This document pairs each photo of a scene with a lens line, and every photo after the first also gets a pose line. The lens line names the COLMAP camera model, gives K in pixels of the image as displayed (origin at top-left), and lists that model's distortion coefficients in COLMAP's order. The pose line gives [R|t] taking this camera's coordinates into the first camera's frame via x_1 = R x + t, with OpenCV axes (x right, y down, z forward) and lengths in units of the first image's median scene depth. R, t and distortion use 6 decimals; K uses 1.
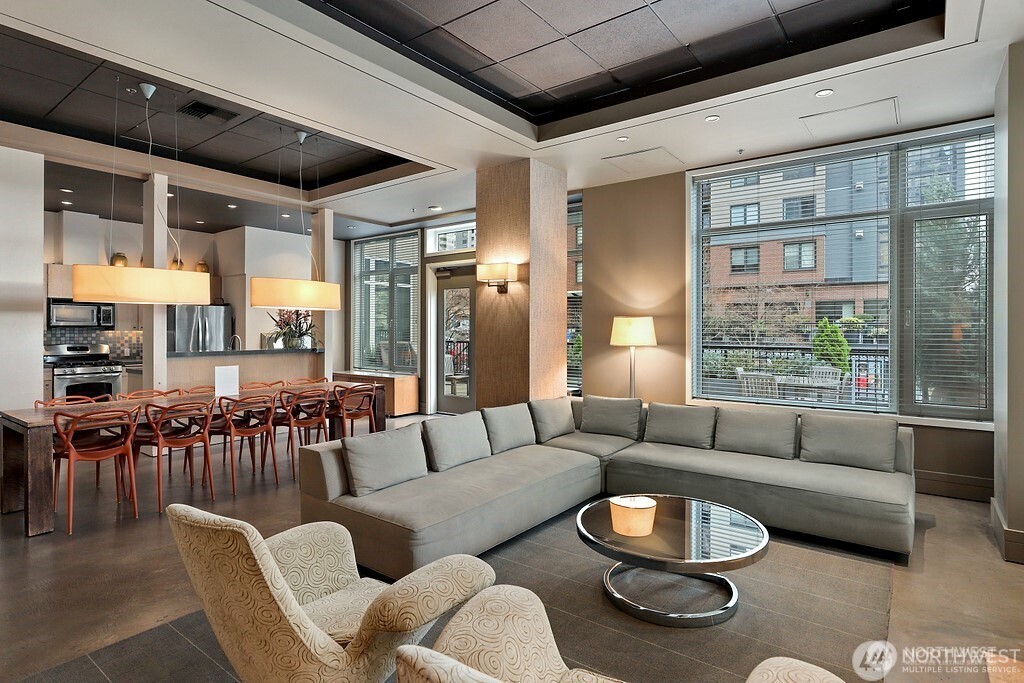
lens RADIAL K [[527.0, 0, 510.9], [0, 527.0, 334.0], [0, 0, 1]] dist [-0.002823, 0.000379]
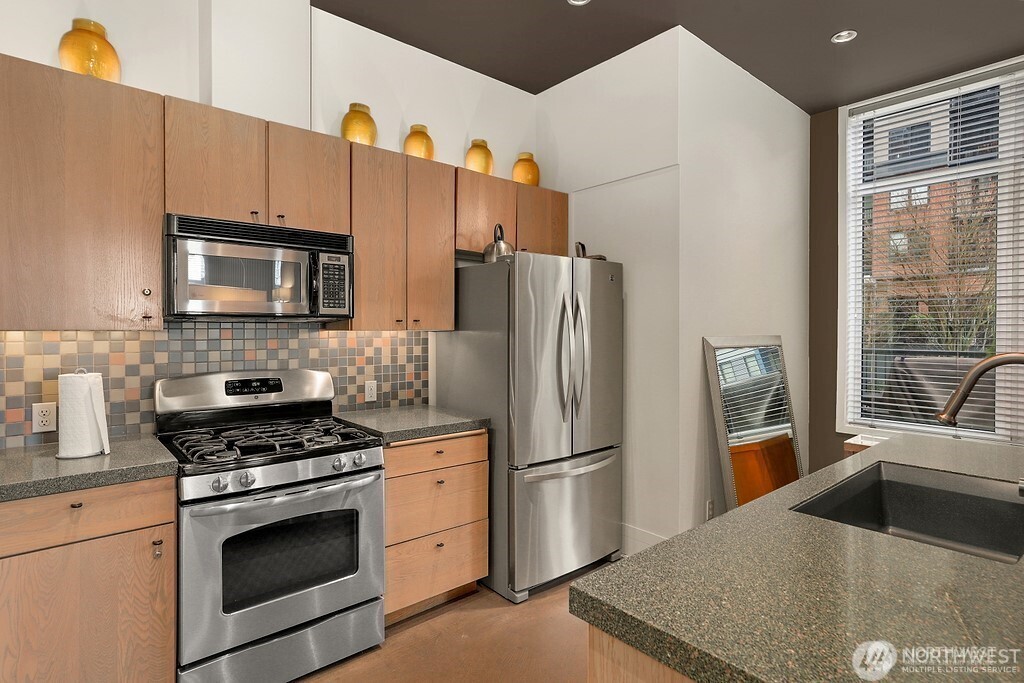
lens RADIAL K [[527.0, 0, 512.9], [0, 527.0, 337.8], [0, 0, 1]] dist [-0.002823, 0.000379]
pose [[0.979795, 0.000587, -0.200005, -0.583977], [0.000049, 0.999995, 0.003179, -0.002775], [0.200006, -0.003125, 0.979790, 0.692045]]
